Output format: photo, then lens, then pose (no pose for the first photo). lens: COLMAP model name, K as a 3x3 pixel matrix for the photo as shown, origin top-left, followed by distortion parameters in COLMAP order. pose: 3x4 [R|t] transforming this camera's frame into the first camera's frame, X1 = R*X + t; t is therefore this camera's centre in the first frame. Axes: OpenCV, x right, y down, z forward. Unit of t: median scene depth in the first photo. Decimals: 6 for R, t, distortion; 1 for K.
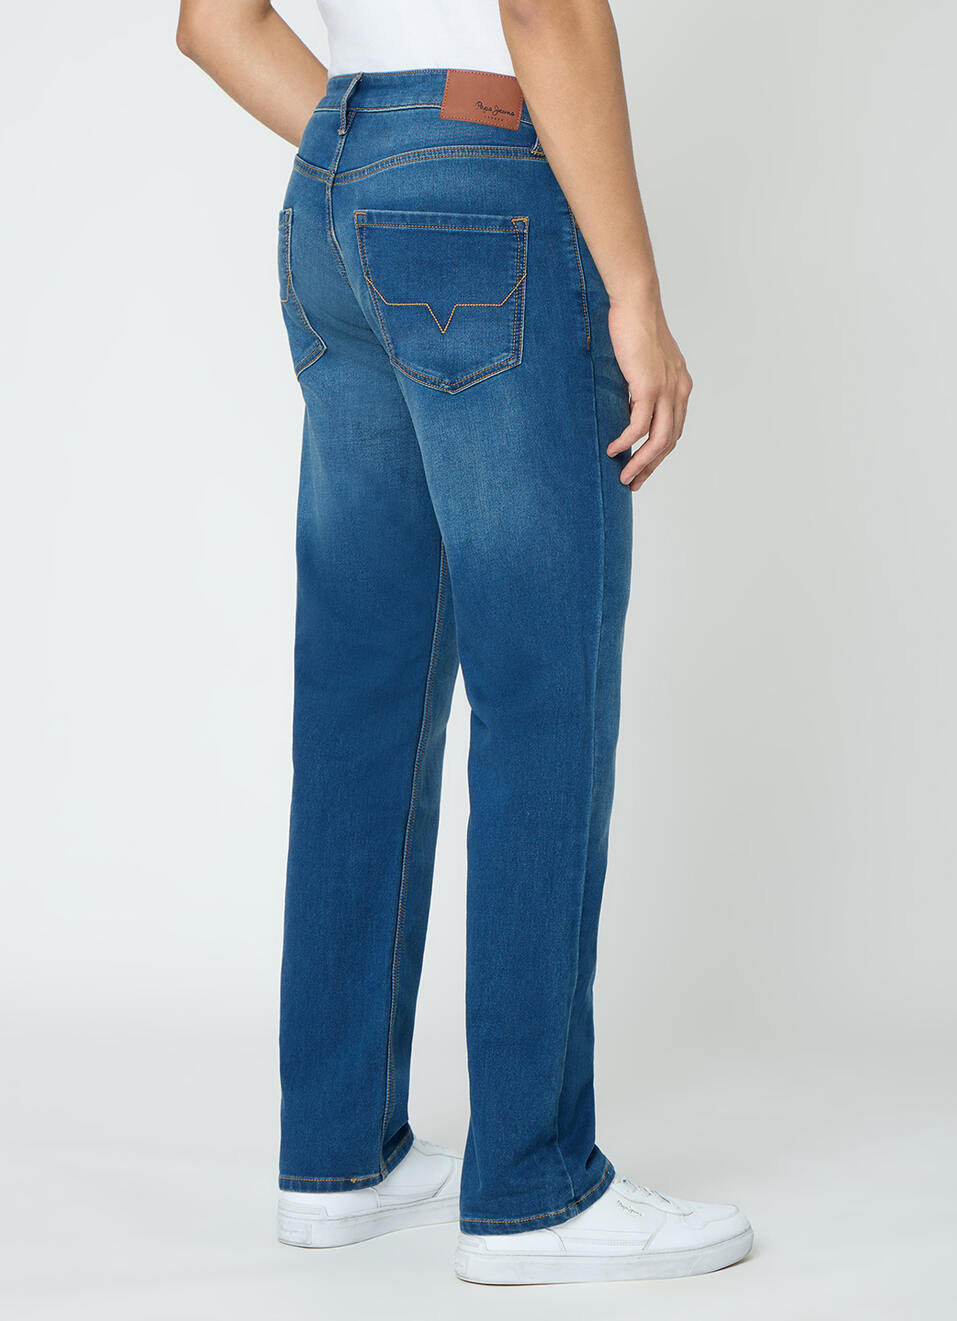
lens RADIAL K [[4116.4, 0, 478.5], [0, 4116.4, 660.5], [0, 0, 1]] dist [0.110347, -0.198437]
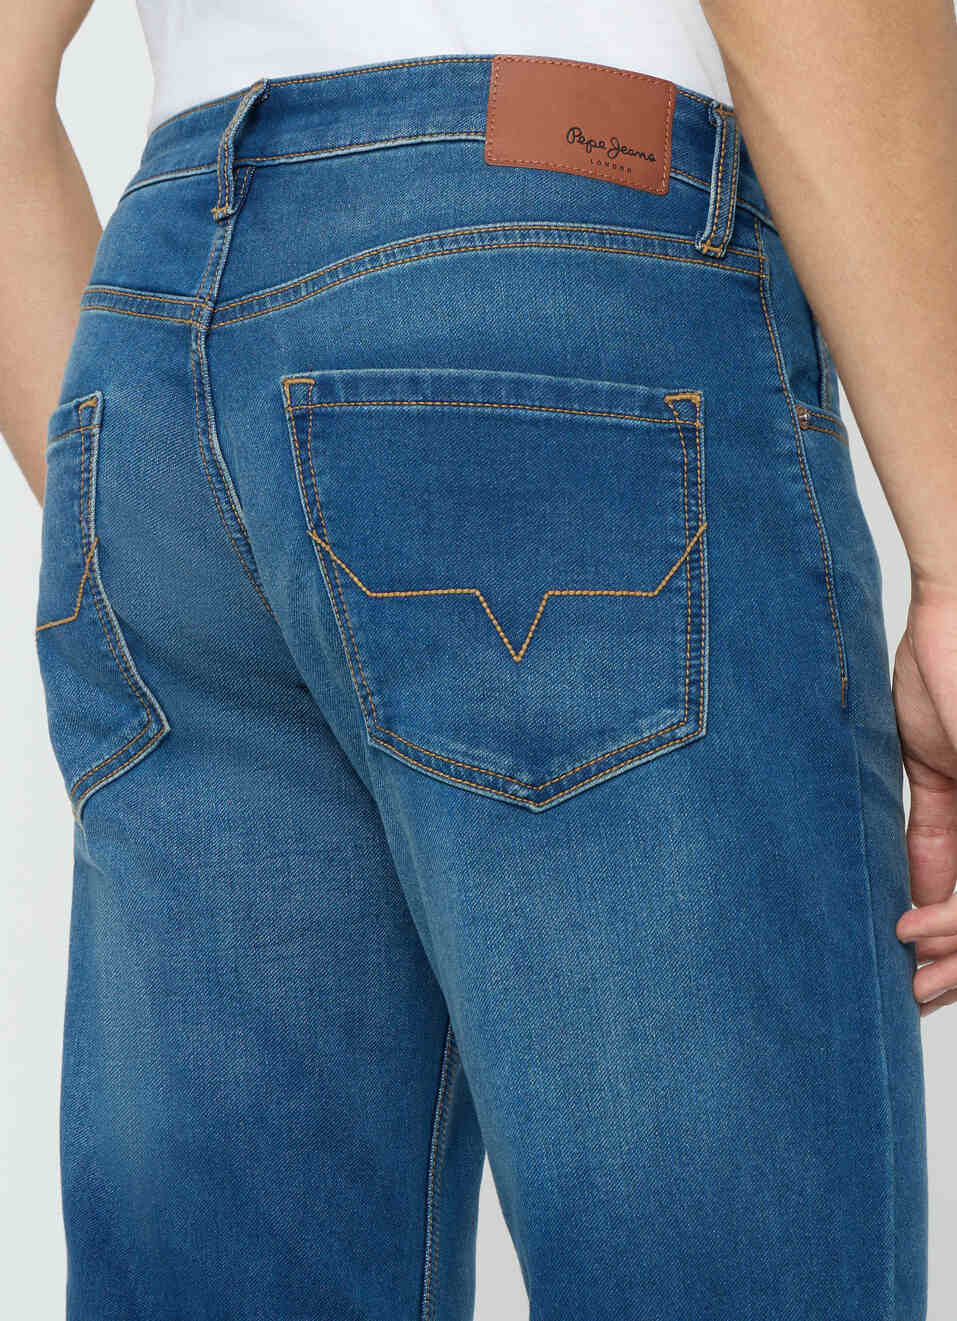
lens RADIAL K [[4655.3, 0, 478.5], [0, 4655.3, 660.5], [0, 0, 1]] dist [-0.055805, 0.474003]
pose [[0.979038, 0.006347, 0.203577, -0.106099], [0.029775, 0.984317, -0.173881, 0.000797], [-0.201488, 0.176297, 0.963495, 0.552893]]
